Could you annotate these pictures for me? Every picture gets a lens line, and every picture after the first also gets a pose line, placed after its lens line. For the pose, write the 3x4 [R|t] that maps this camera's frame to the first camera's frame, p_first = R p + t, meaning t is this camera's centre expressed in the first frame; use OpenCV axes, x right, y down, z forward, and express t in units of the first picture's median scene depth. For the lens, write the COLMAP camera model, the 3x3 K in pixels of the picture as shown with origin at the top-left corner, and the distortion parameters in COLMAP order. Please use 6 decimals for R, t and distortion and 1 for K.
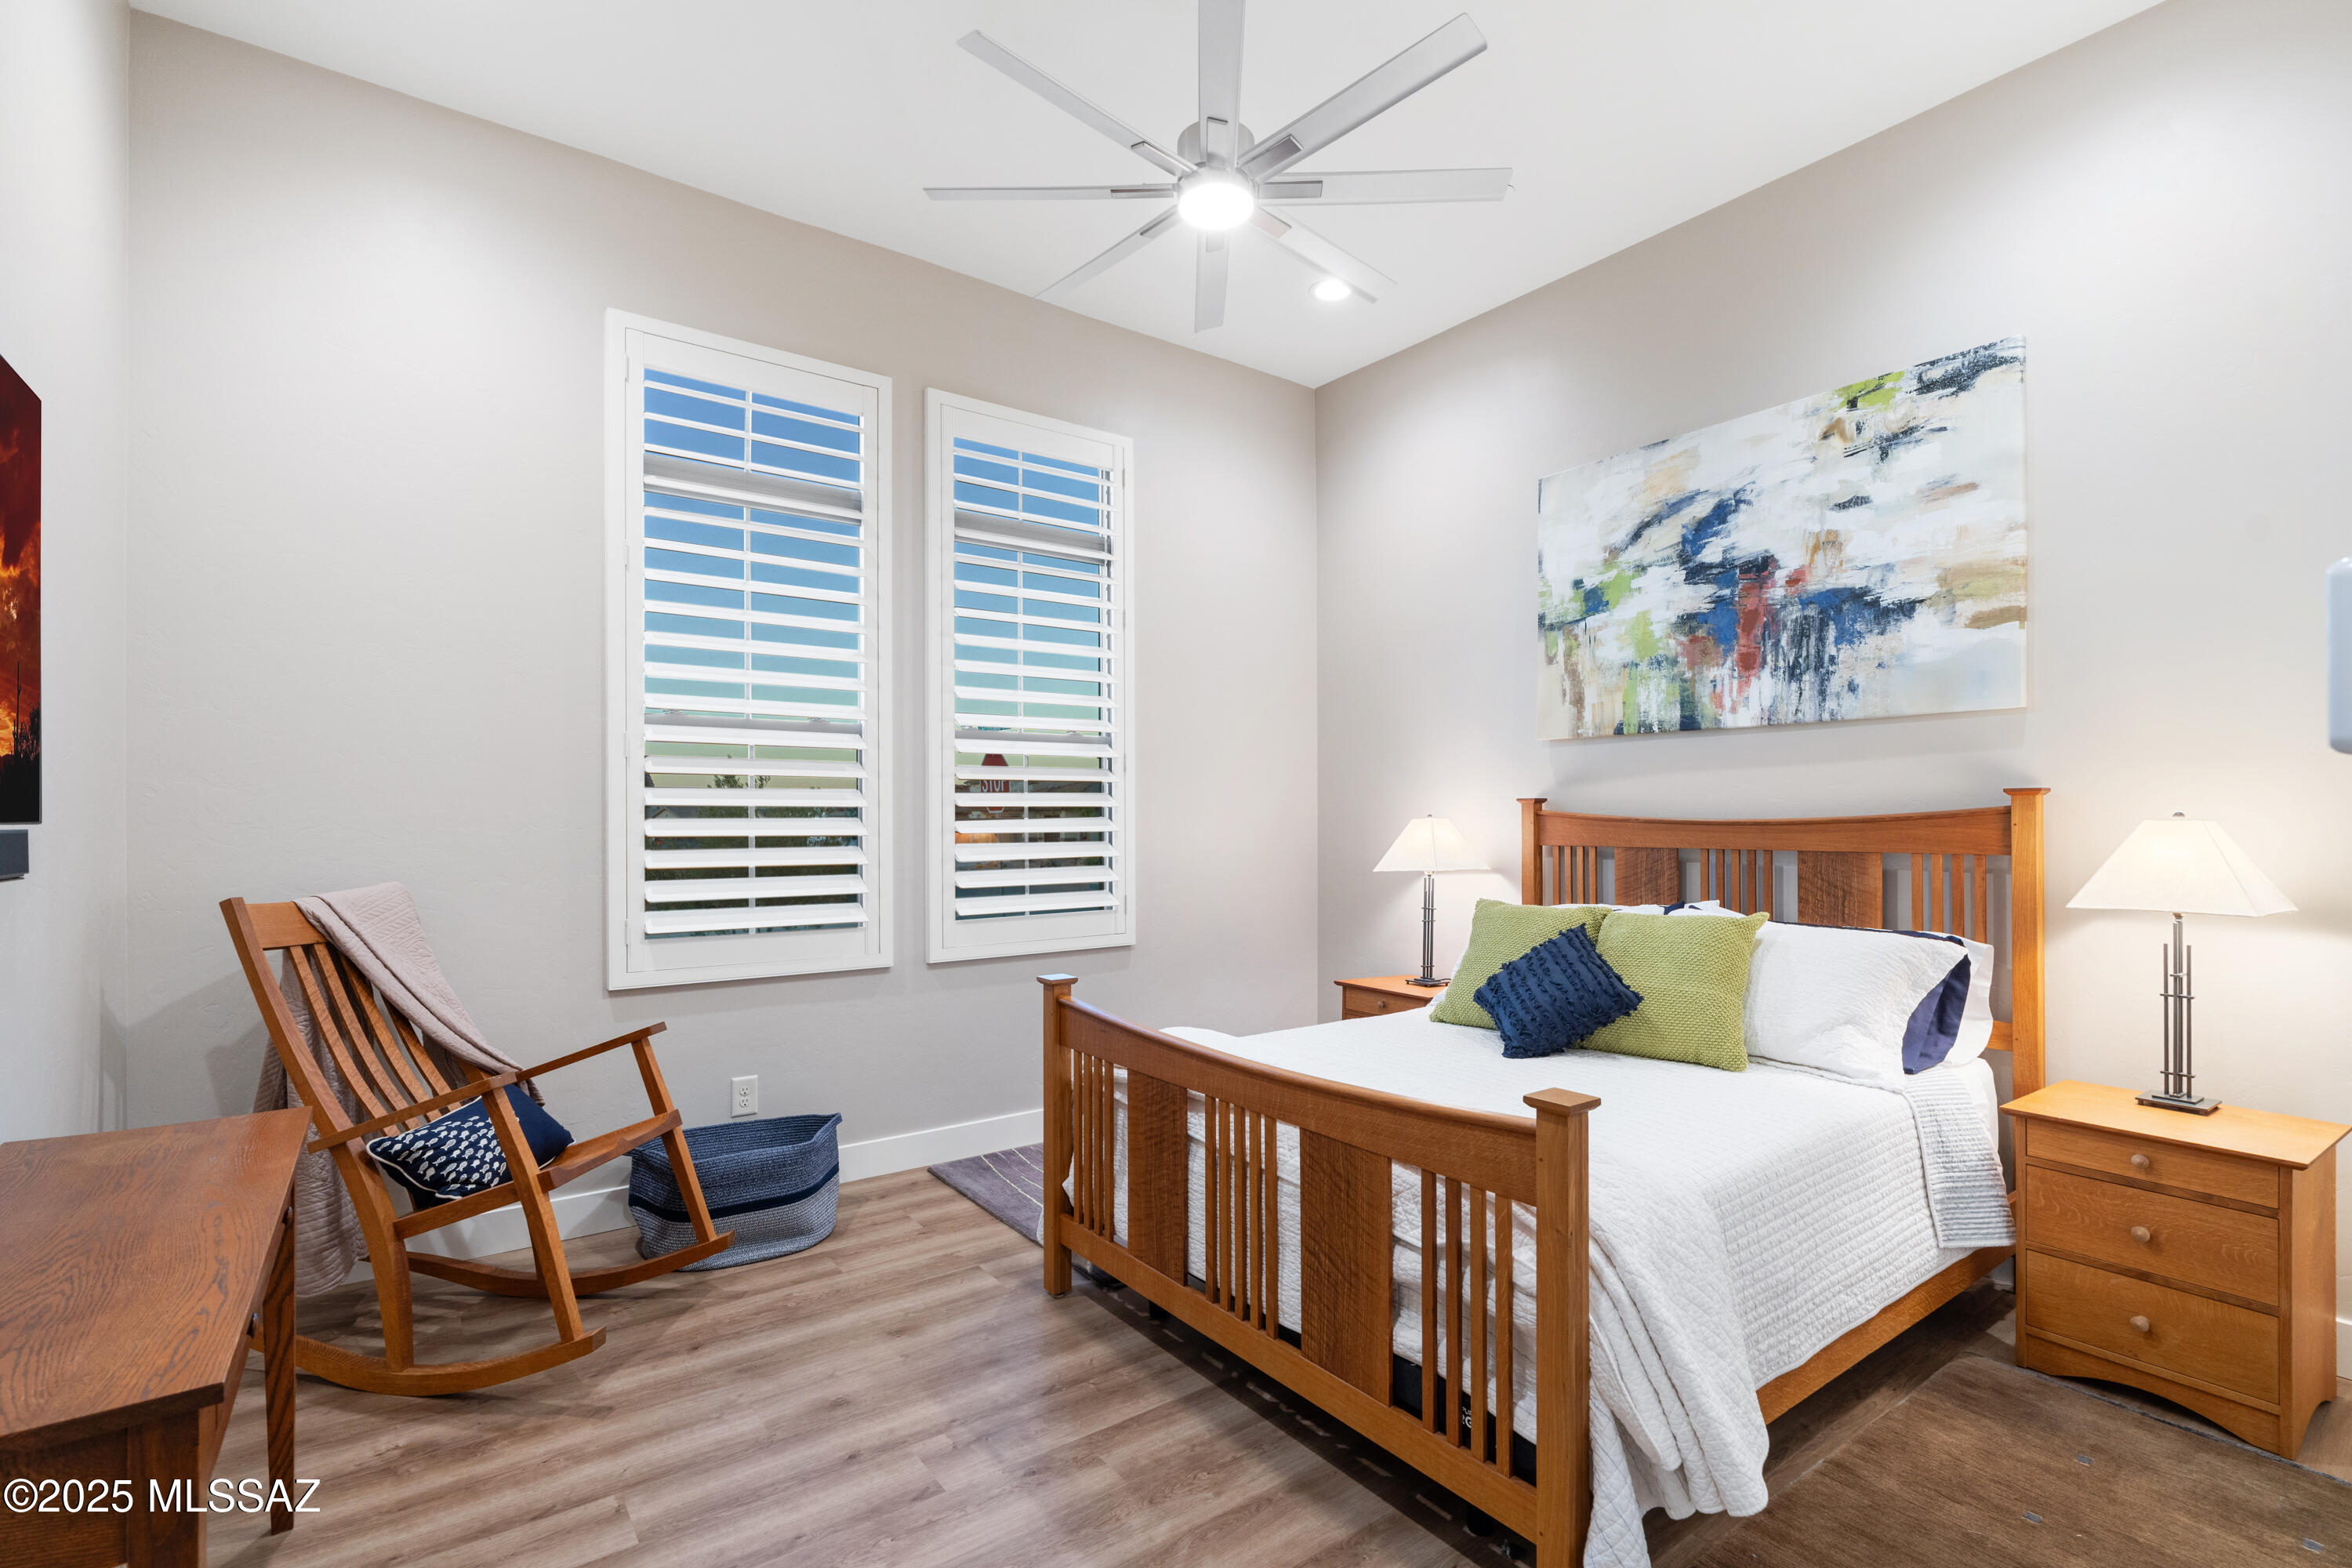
lens RADIAL K [[1081.2, 0, 1174.2], [0, 1081.2, 815.4], [0, 0, 1]] dist [0.000179, 0.000177]
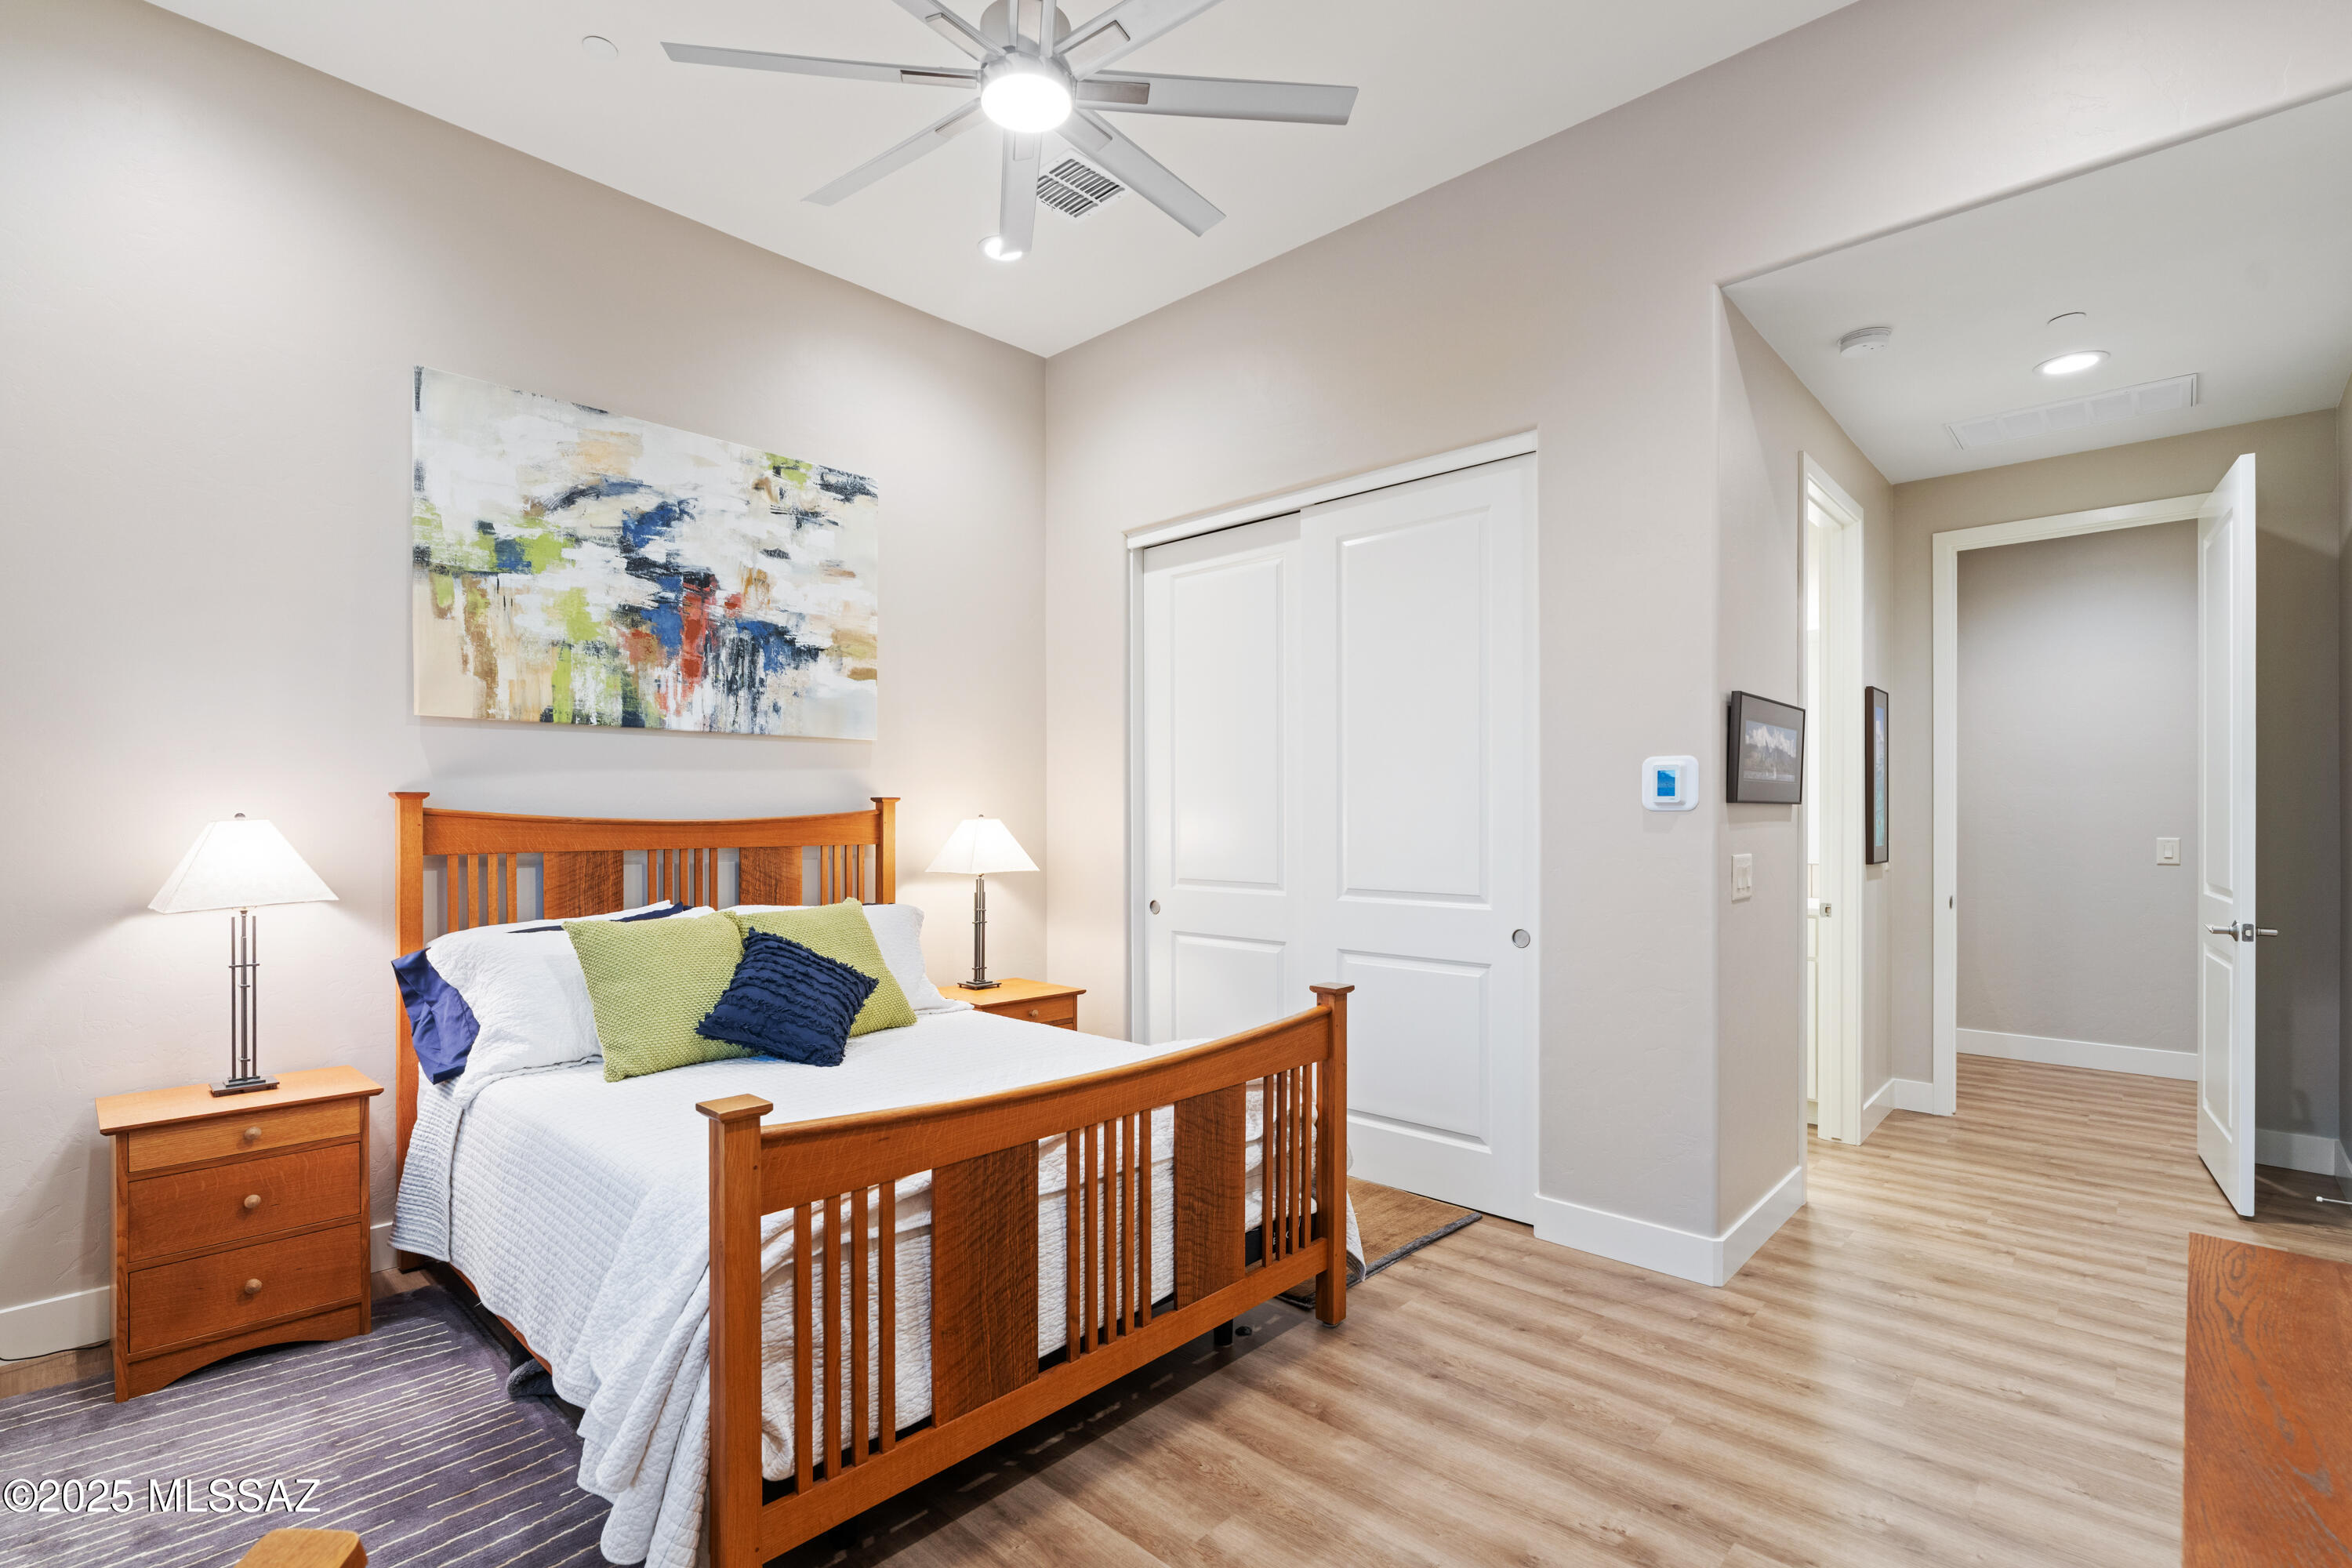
lens RADIAL K [[1081.2, 0, 1174.2], [0, 1081.2, 815.4], [0, 0, 1]] dist [0.000179, 0.000177]
pose [[-0.184640, 0.001213, 0.982805, -0.591193], [-0.001037, 0.999998, -0.001429, 0.000672], [-0.982806, -0.001283, -0.184639, 0.746226]]
